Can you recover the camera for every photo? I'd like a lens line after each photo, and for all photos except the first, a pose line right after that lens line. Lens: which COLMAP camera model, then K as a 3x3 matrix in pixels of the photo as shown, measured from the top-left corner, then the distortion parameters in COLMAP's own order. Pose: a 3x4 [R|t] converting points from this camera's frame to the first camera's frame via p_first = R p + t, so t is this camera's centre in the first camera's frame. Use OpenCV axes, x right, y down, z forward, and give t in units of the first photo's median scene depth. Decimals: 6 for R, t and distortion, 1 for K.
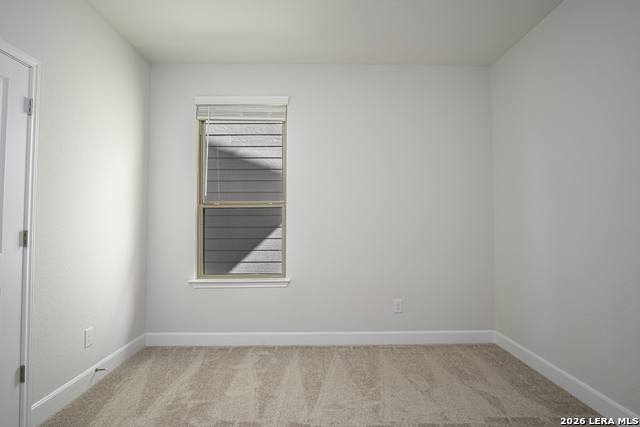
lens RADIAL K [[340.7, 0, 321.5], [0, 340.7, 211.1], [0, 0, 1]] dist [-0.040055, 0.010543]
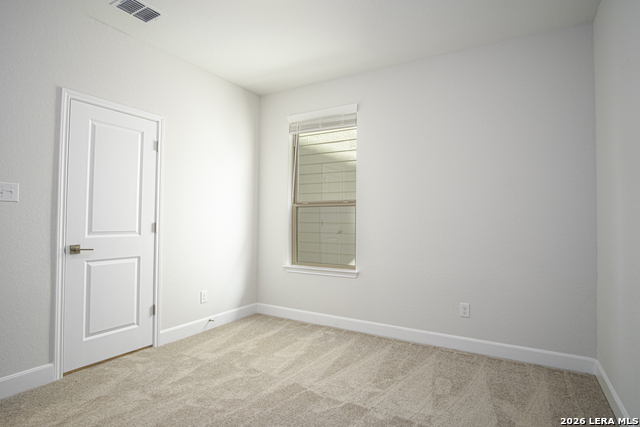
lens RADIAL K [[340.7, 0, 321.5], [0, 340.7, 211.1], [0, 0, 1]] dist [-0.040055, 0.010543]
pose [[0.855491, -0.001335, -0.517815, 0.434370], [0.006978, 0.999936, 0.008949, -0.005190], [0.517770, -0.011269, 0.855446, 0.002883]]
